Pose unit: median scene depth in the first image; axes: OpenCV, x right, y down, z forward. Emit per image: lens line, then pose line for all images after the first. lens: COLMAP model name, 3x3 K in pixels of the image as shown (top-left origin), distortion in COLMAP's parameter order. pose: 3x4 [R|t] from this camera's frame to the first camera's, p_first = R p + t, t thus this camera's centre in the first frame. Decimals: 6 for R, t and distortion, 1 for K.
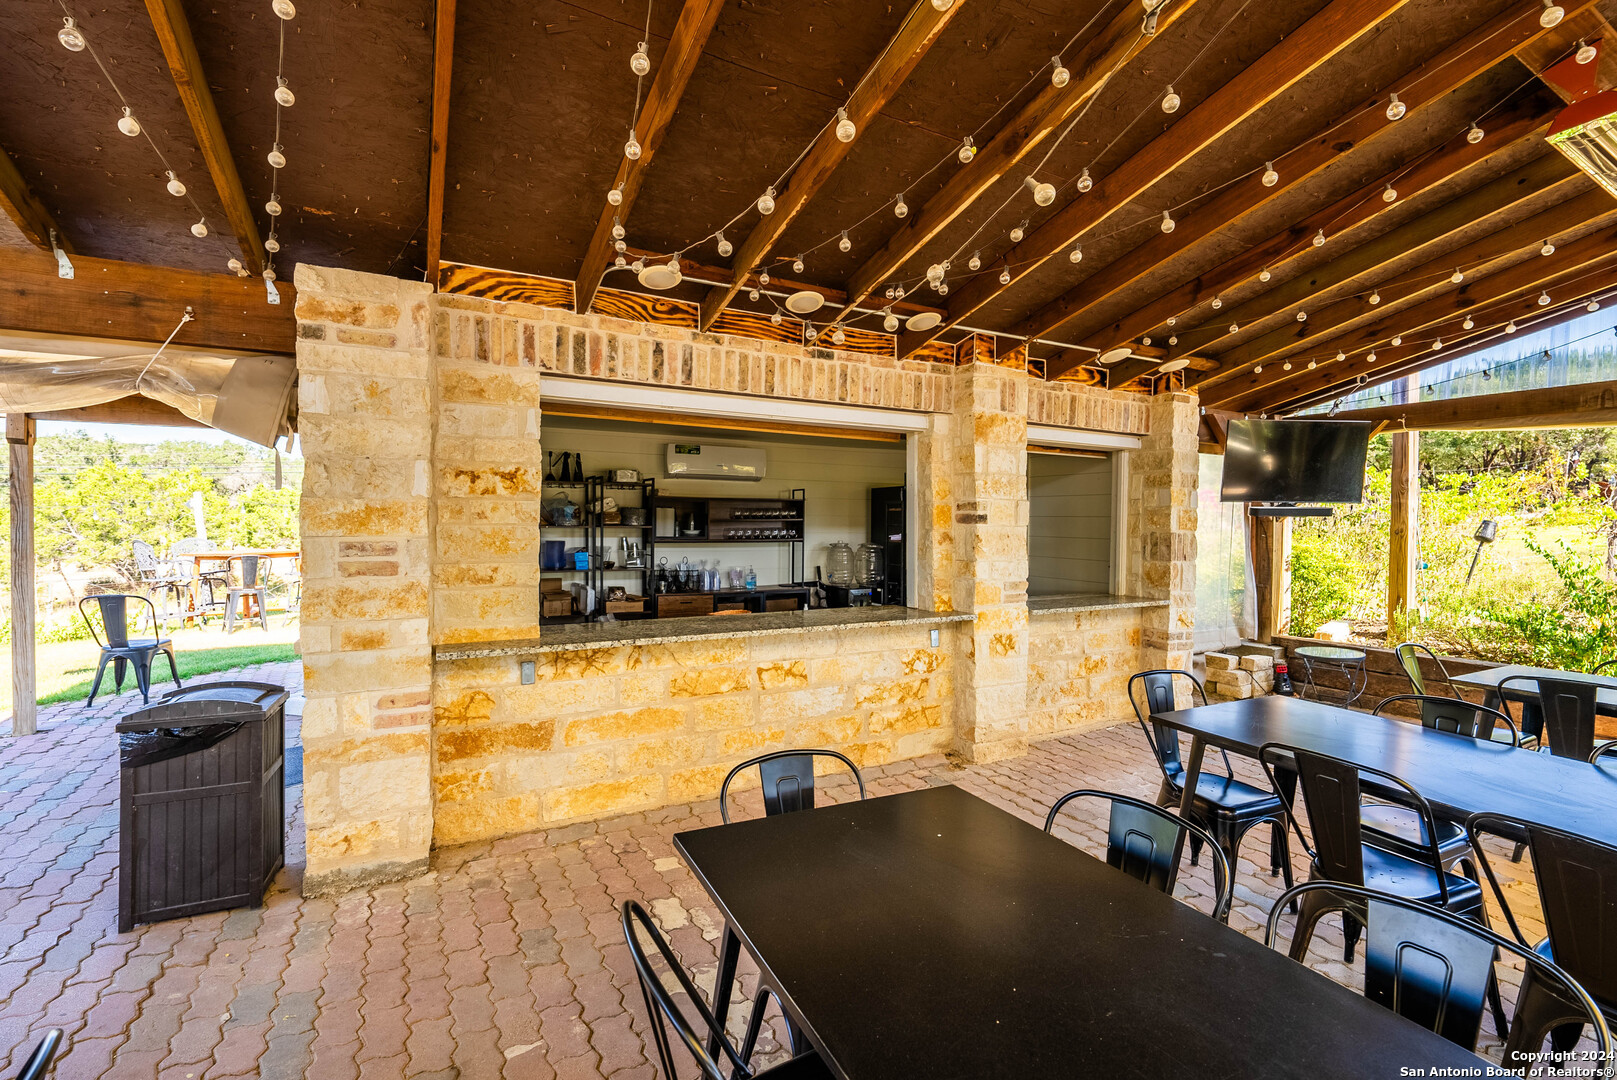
lens RADIAL K [[718.3, 0, 808.5], [0, 718.3, 540.0], [0, 0, 1]] dist [0.000971, 0.000146]
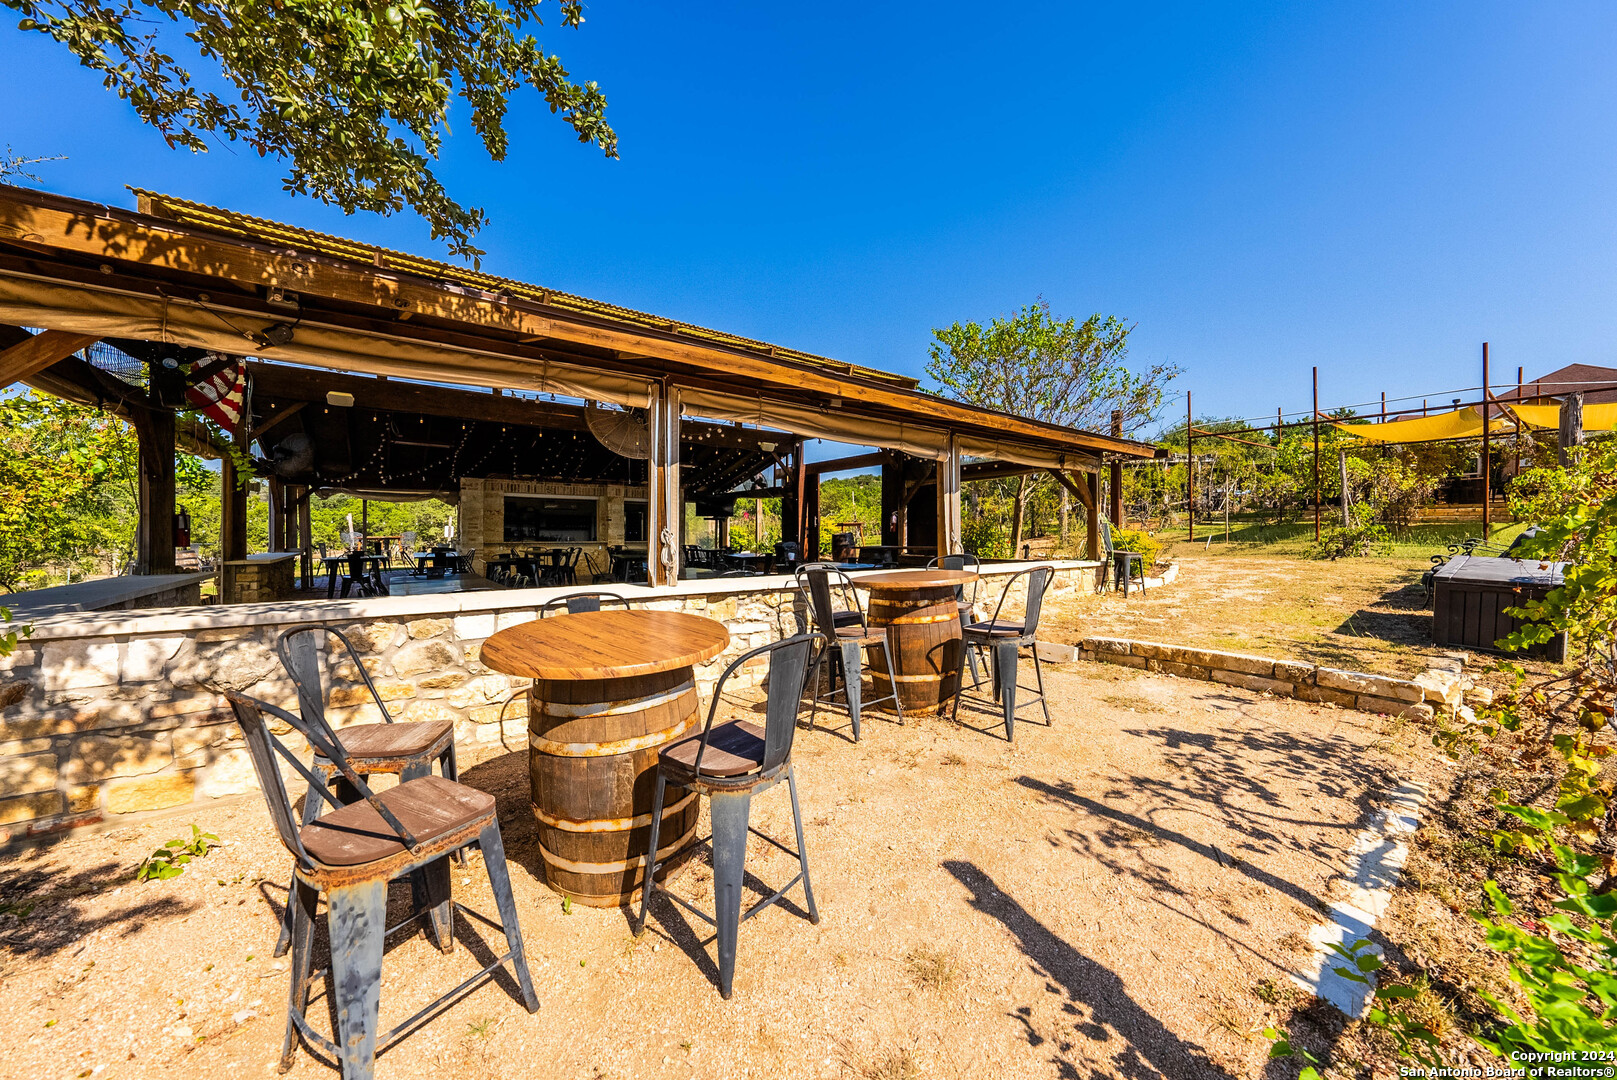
lens RADIAL K [[576.7, 0, 808.5], [0, 576.7, 540.0], [0, 0, 1]] dist [0.001483, 0.000134]
pose [[0.993347, -0.005652, 0.115022, 1.028743], [0.007561, 0.999841, -0.016170, 0.156453], [-0.114912, 0.016933, 0.993231, -2.621188]]
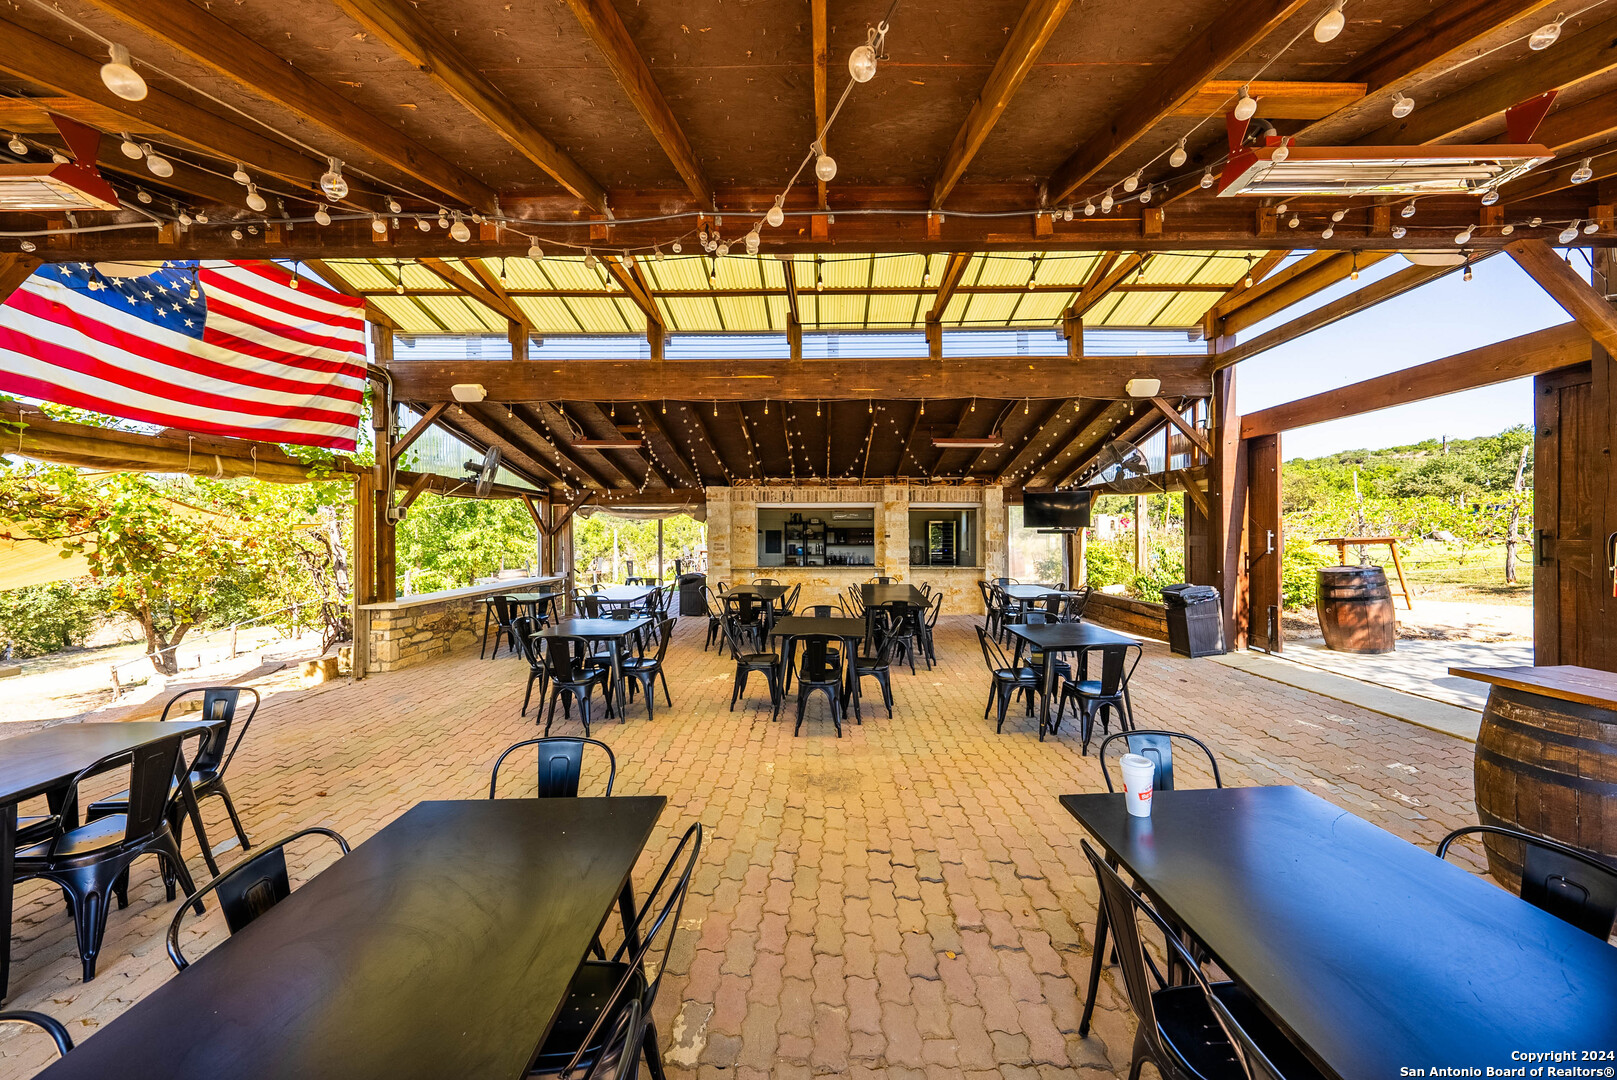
lens RADIAL K [[576.7, 0, 808.5], [0, 576.7, 540.0], [0, 0, 1]] dist [0.001483, 0.000134]
pose [[0.856311, -0.004841, -0.516438, 1.200184], [-0.004164, 0.999859, -0.016276, 0.027129], [0.516444, 0.016088, 0.856170, -1.255749]]
